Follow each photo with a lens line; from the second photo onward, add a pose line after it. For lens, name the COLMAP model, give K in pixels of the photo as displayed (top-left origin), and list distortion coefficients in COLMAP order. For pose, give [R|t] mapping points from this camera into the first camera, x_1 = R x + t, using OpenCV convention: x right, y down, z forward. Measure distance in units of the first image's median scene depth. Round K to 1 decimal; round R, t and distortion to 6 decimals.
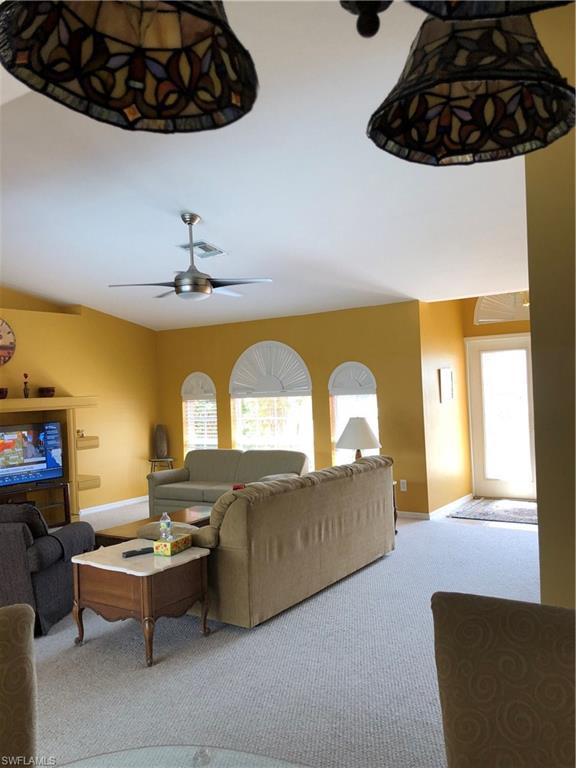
lens RADIAL K [[629.2, 0, 283.8], [0, 629.2, 380.2], [0, 0, 1]] dist [0.069190, -0.097413]
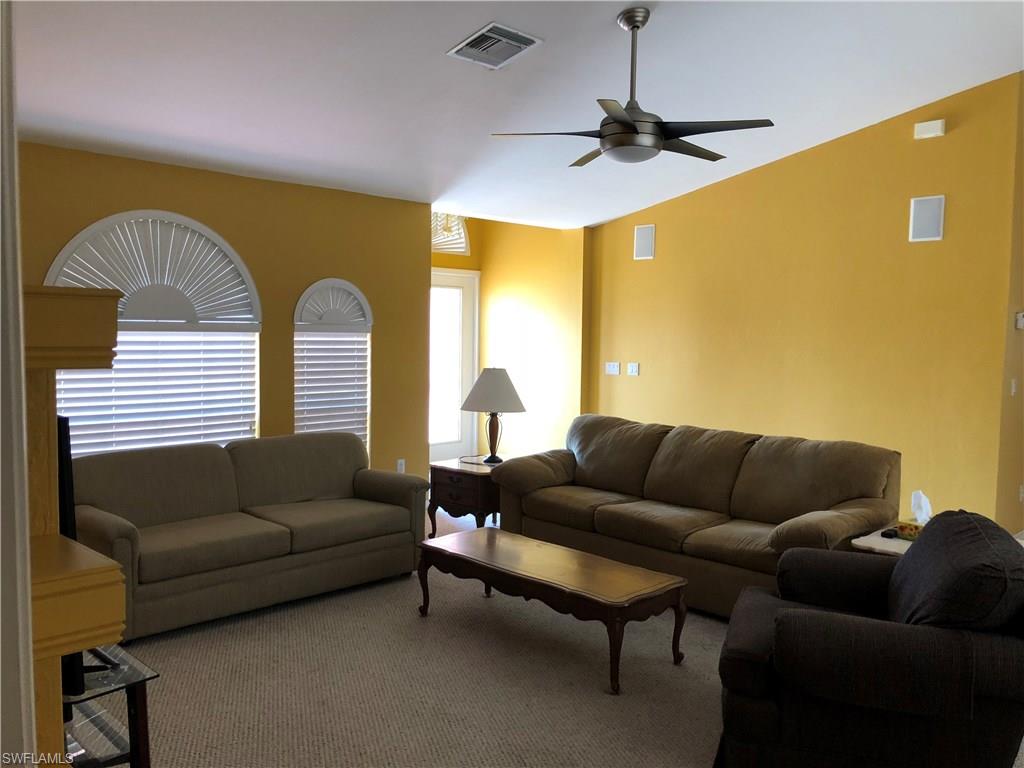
lens RADIAL K [[839.0, 0, 514.9], [0, 839.0, 381.2], [0, 0, 1]] dist [0.069190, -0.097413]
pose [[0.173548, -0.017075, 0.984677, -0.820663], [-0.032735, 0.999197, 0.023097, 0.056199], [-0.984281, -0.036241, 0.172850, 0.853113]]
